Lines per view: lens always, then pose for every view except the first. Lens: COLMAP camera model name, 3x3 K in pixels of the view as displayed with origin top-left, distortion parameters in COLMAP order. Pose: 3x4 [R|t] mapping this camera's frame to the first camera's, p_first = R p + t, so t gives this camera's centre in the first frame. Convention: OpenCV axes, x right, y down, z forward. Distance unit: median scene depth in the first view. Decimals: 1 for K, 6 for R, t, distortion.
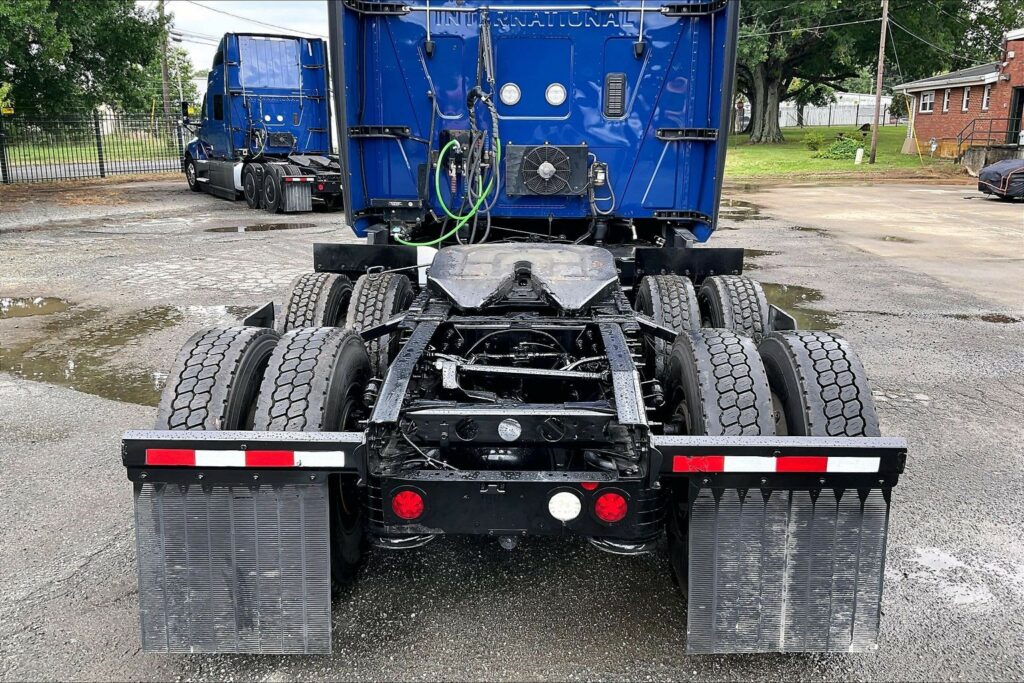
lens RADIAL K [[841.8, 0, 509.8], [0, 841.8, 336.3], [0, 0, 1]] dist [0.112887, -0.232904]
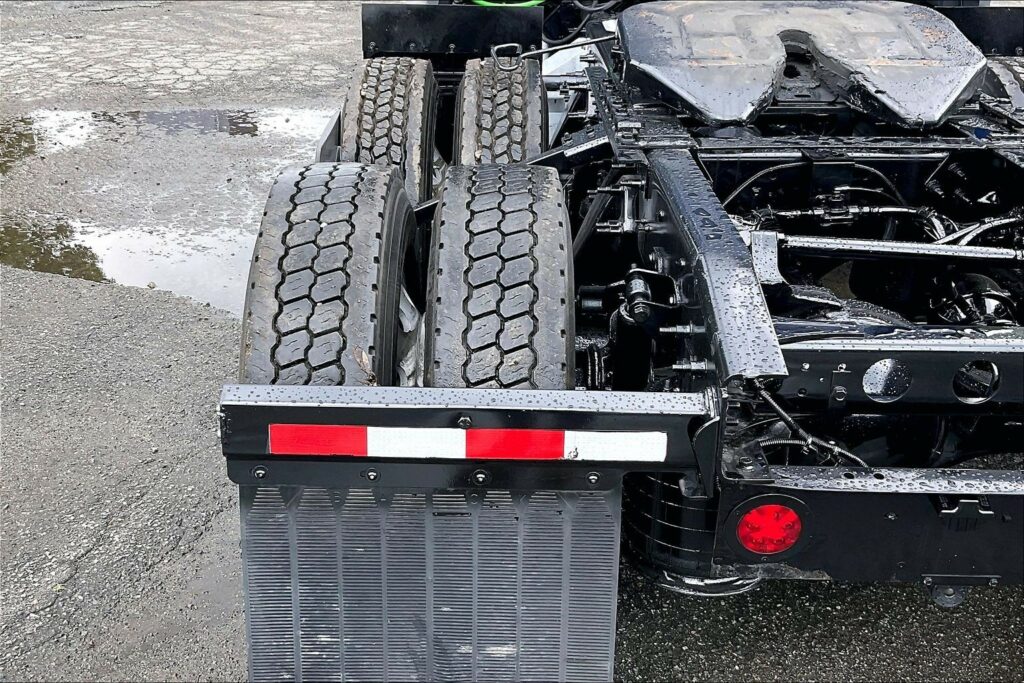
lens RADIAL K [[1137.2, 0, 421.7], [0, 1137.2, 368.1], [0, 0, 1]] dist [0.158002, -0.390522]
pose [[0.999681, 0.000449, -0.025258, -0.198404], [0.004313, 0.982125, 0.188182, -0.016009], [0.024891, -0.188231, 0.981809, 0.216763]]
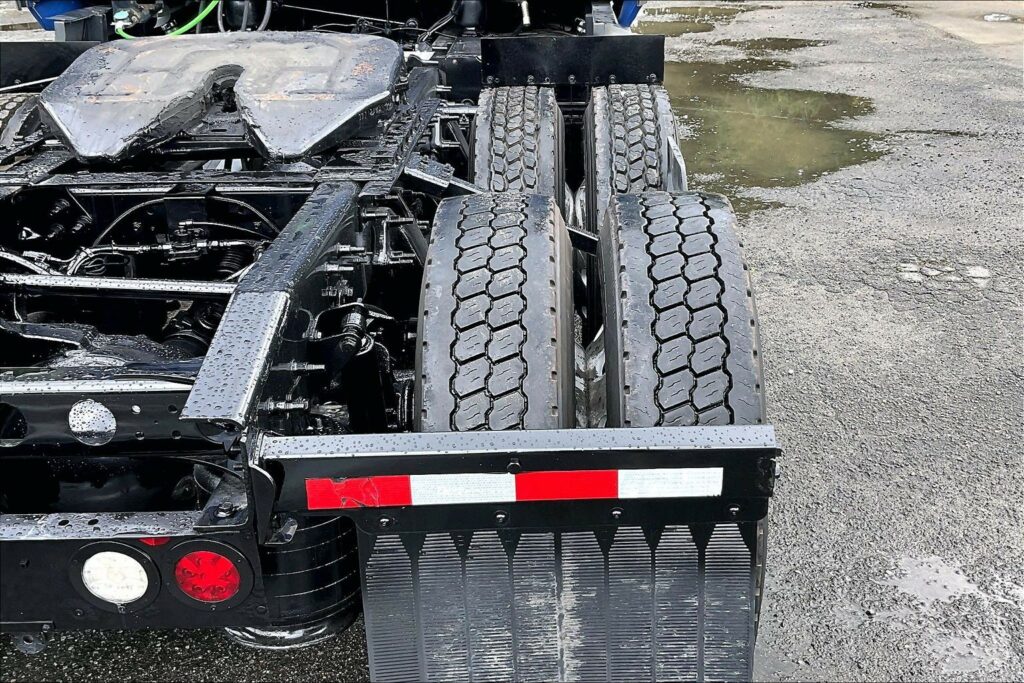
lens RADIAL K [[1129.8, 0, 548.0], [0, 1129.8, 339.3], [0, 0, 1]] dist [0.173122, -0.442802]
pose [[0.999225, -0.030066, 0.025403, 0.192989], [0.025990, 0.988672, 0.147827, -0.017418], [-0.029560, -0.147052, 0.988687, 0.224544]]
